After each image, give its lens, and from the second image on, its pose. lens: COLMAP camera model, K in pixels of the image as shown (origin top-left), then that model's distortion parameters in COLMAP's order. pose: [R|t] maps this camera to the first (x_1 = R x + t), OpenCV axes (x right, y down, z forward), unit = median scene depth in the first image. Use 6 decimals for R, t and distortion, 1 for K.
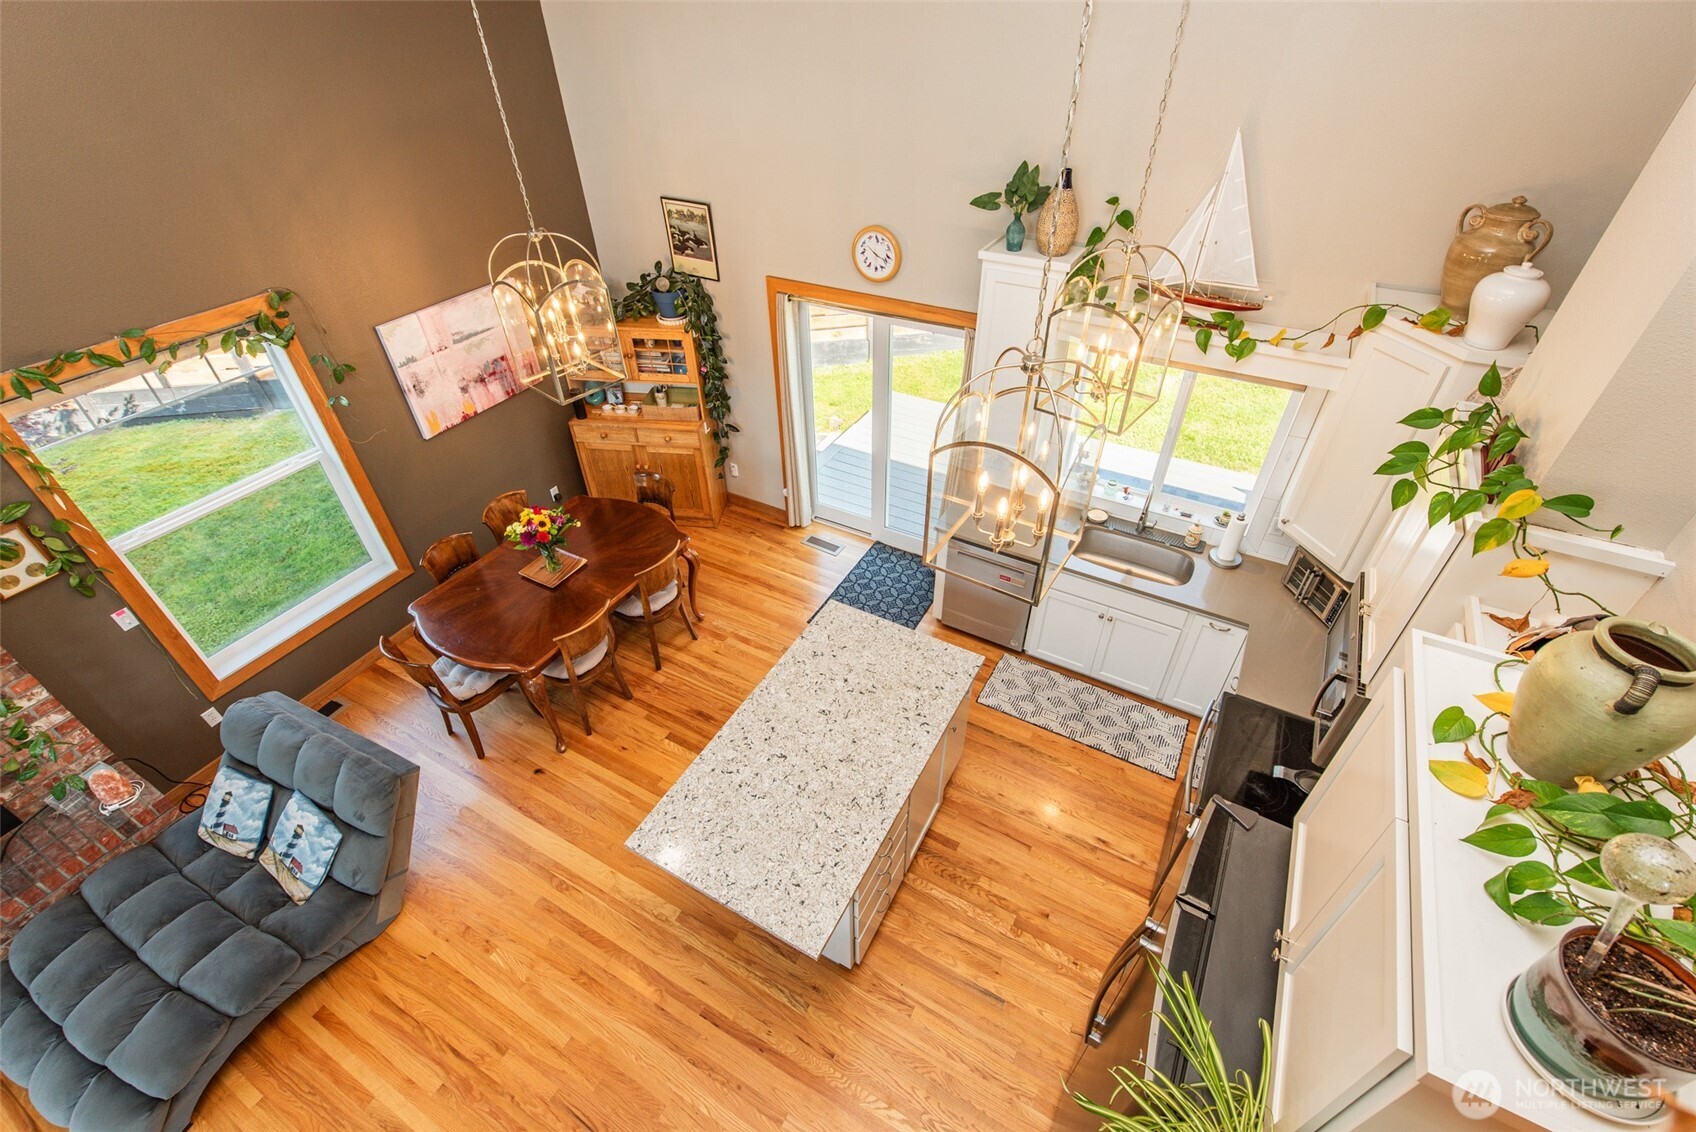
lens RADIAL K [[743.4, 0, 850.9], [0, 743.4, 567.2], [0, 0, 1]] dist [0.010470, -0.002058]
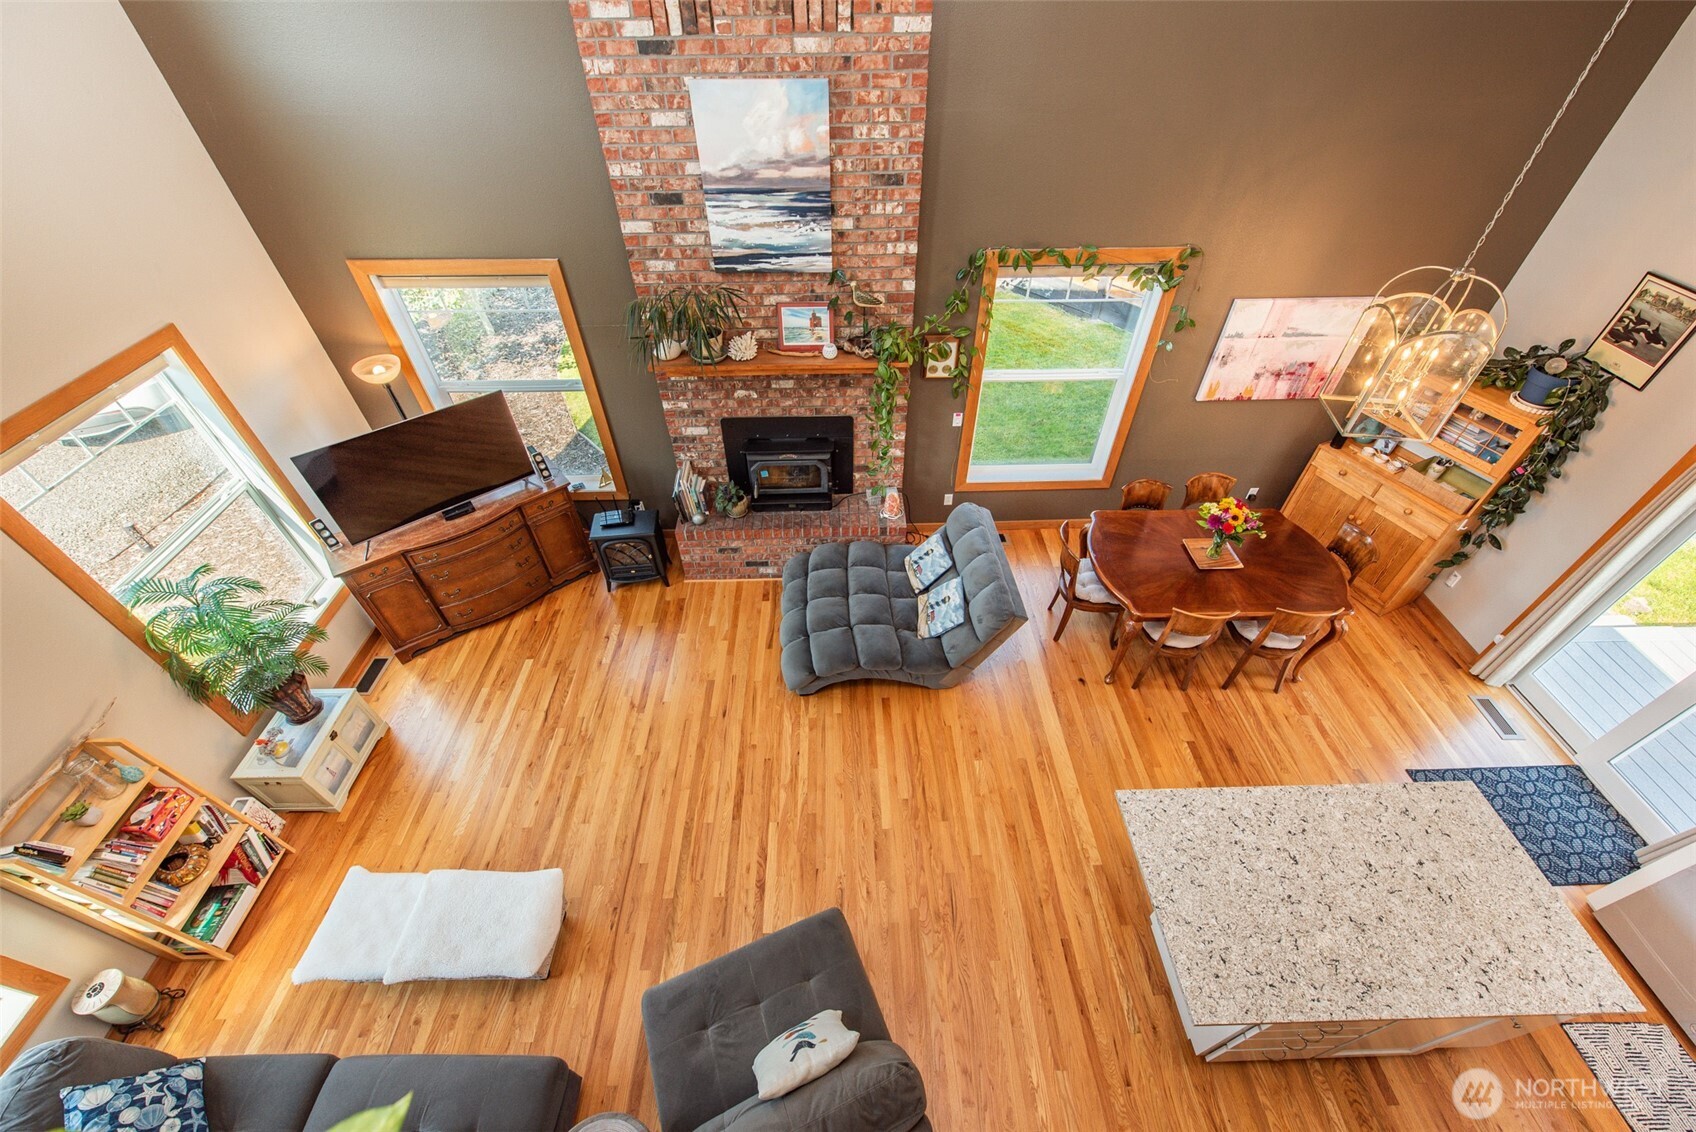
lens RADIAL K [[662.3, 0, 848.9], [0, 662.3, 567.0], [0, 0, 1]] dist [0.013038, -0.003347]
pose [[0.507894, 0.601909, -0.616238, -0.059684], [-0.549456, 0.777318, 0.306389, 0.009601], [0.663432, 0.182983, 0.725518, -0.055578]]
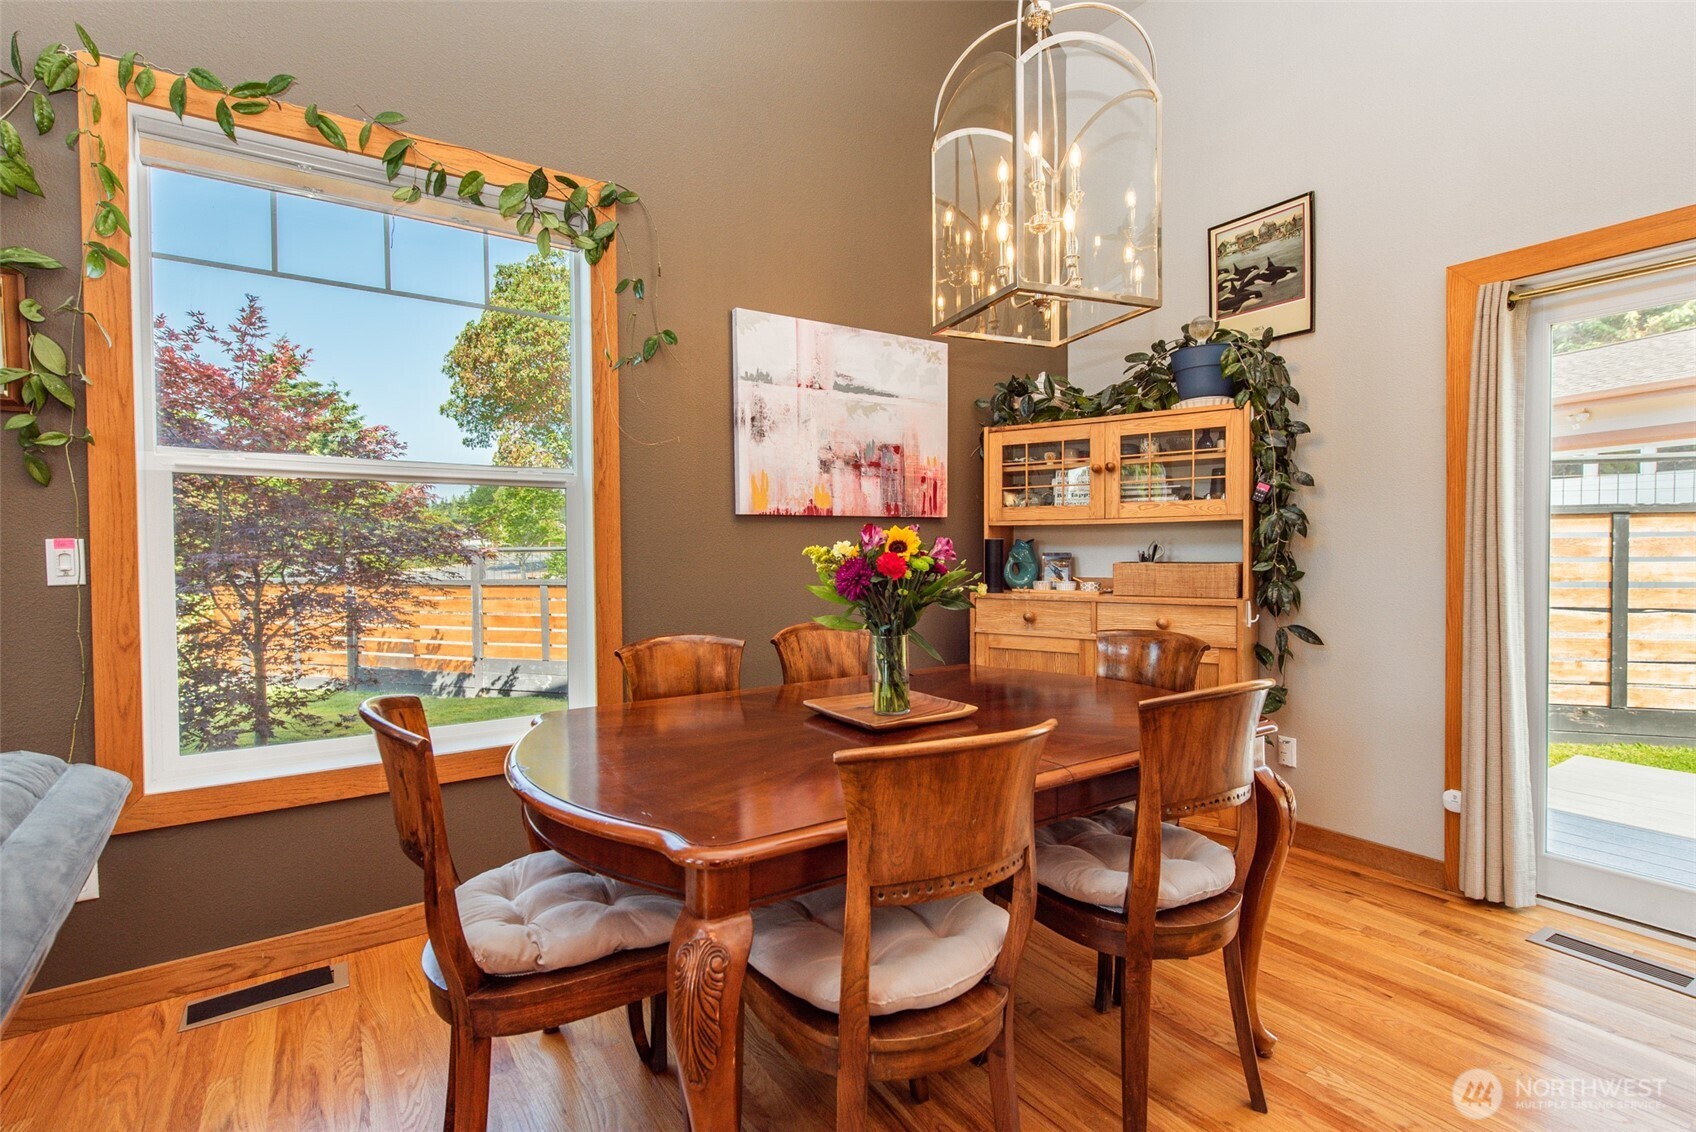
lens RADIAL K [[784.8, 0, 842.4], [0, 784.8, 562.8], [0, 0, 1]] dist [0.005740, -0.000392]
pose [[0.886202, 0.012568, -0.463128, -0.244567], [-0.294945, 0.786198, -0.543047, 0.164405], [0.357285, 0.617847, 0.700437, 0.685433]]
